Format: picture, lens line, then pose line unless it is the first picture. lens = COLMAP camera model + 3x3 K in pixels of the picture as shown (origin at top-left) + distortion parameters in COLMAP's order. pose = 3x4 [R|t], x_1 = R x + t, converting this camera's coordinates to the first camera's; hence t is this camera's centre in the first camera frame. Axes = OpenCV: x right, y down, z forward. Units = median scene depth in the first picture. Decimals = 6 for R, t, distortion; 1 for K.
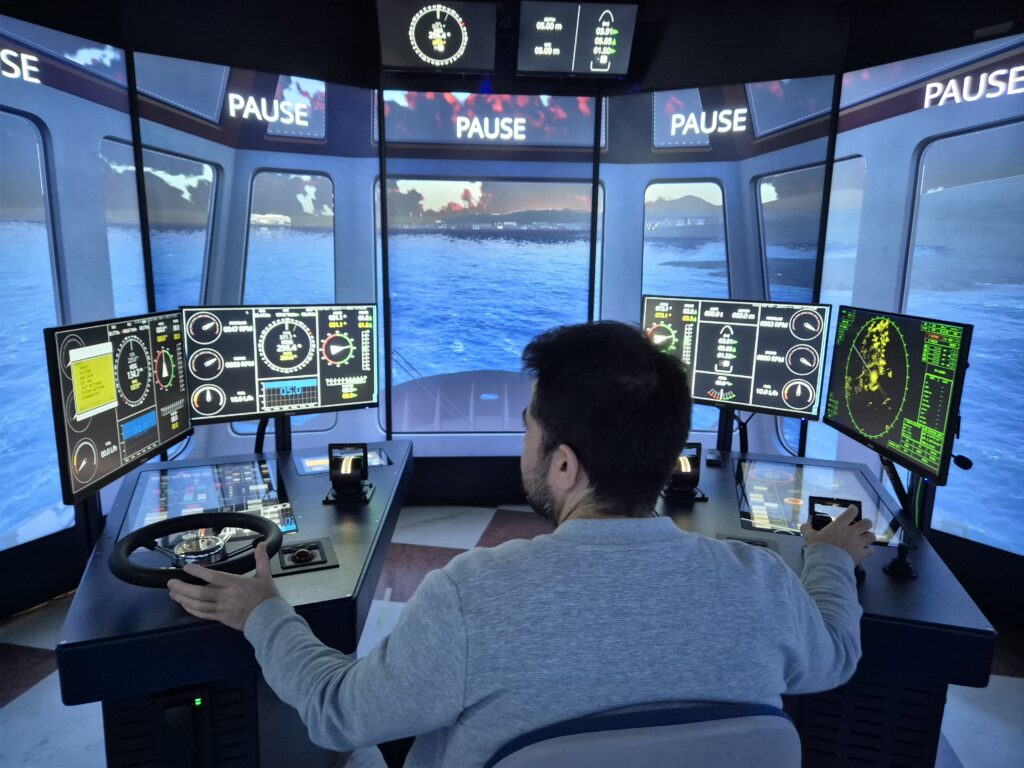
lens RADIAL K [[770.4, 0, 512.2], [0, 770.4, 406.3], [0, 0, 1]] dist [0.054662, -0.045643]
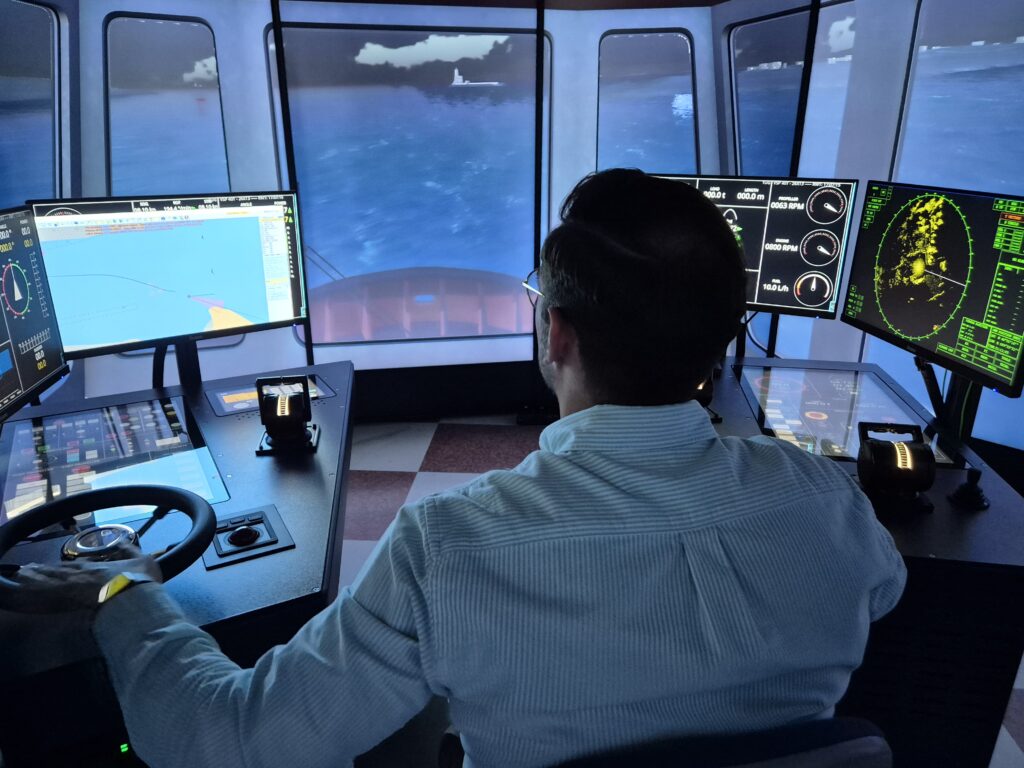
lens RADIAL K [[770.4, 0, 512.2], [0, 770.4, 406.3], [0, 0, 1]] dist [0.054662, -0.045643]
pose [[0.990306, -0.058661, 0.125904, -0.082015], [0.039468, 0.987920, 0.149853, -0.031247], [-0.133174, -0.143432, 0.980659, 0.195615]]
